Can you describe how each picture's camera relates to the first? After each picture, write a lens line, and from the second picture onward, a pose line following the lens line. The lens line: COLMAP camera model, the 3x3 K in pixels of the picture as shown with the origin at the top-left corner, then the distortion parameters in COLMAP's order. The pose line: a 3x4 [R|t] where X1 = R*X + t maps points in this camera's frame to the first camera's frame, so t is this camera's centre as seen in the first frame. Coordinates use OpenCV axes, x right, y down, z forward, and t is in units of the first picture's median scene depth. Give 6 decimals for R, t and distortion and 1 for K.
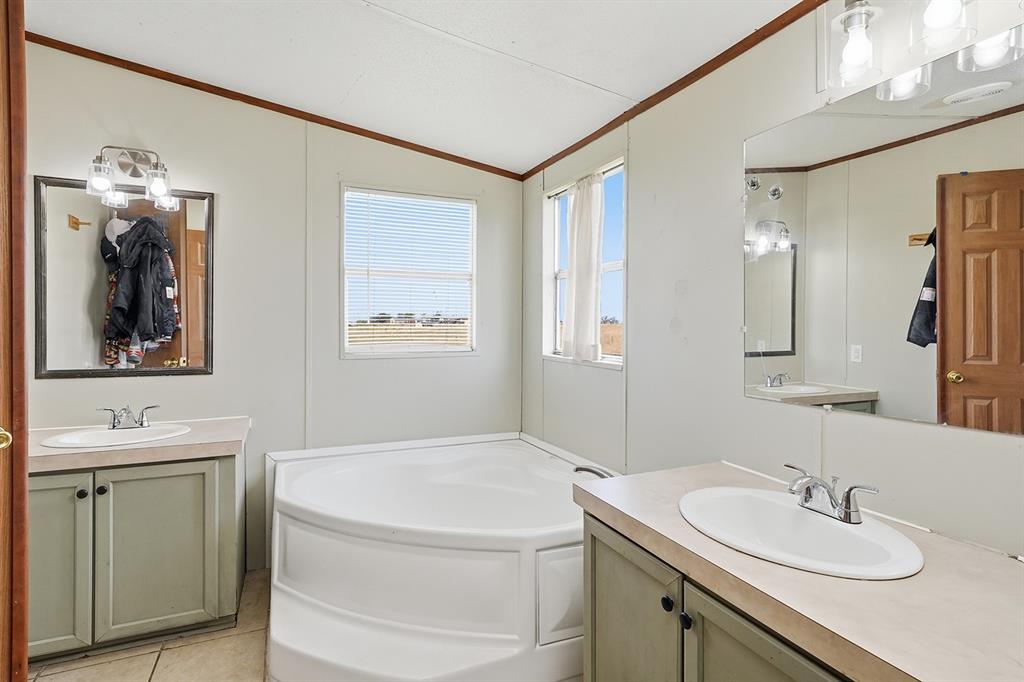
lens RADIAL K [[547.0, 0, 511.6], [0, 547.0, 326.3], [0, 0, 1]] dist [0.001979, 0.000132]
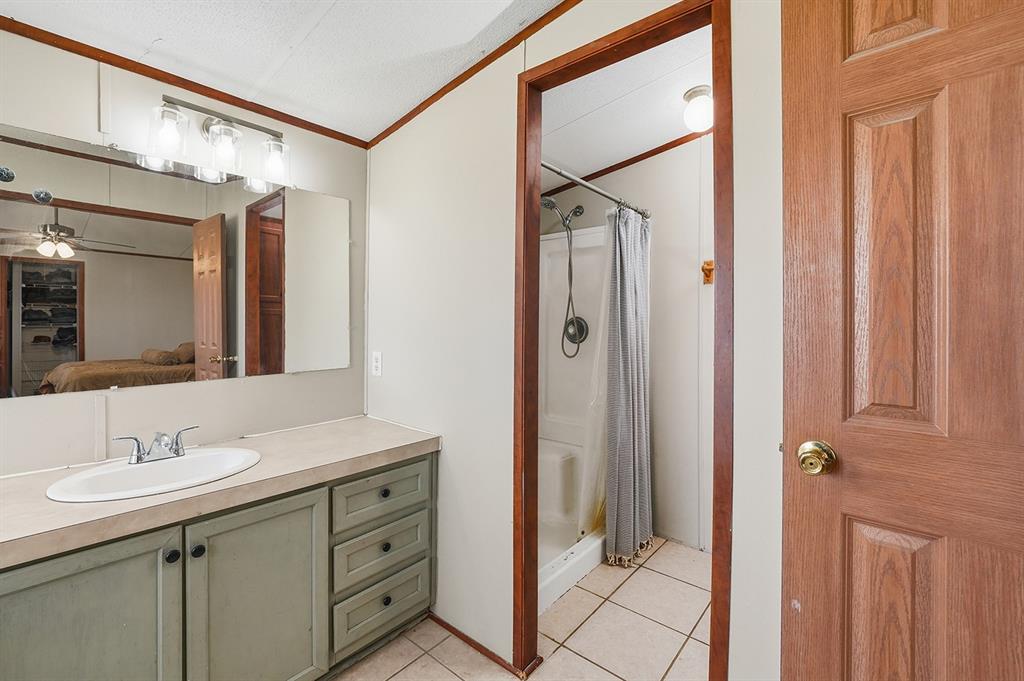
lens RADIAL K [[442.9, 0, 515.4], [0, 442.9, 327.6], [0, 0, 1]] dist [-0.000209, -0.000100]
pose [[-0.442476, -0.020841, 0.896538, -0.416235], [-0.003099, 0.999759, 0.021712, -0.009928], [-0.896775, 0.006829, -0.442434, 0.340862]]
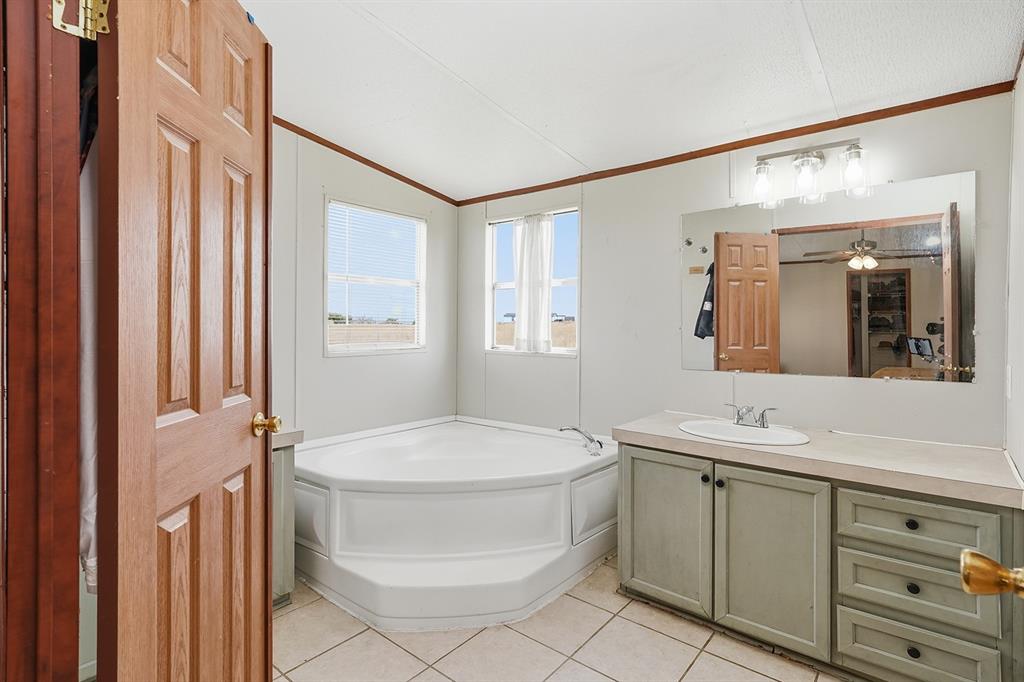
lens RADIAL K [[547.0, 0, 511.6], [0, 547.0, 326.3], [0, 0, 1]] dist [0.001979, 0.000132]
pose [[0.881730, -0.002863, 0.471746, -0.523337], [0.002183, 0.999996, 0.001991, -0.003866], [-0.471750, -0.000726, 0.881732, -0.140820]]
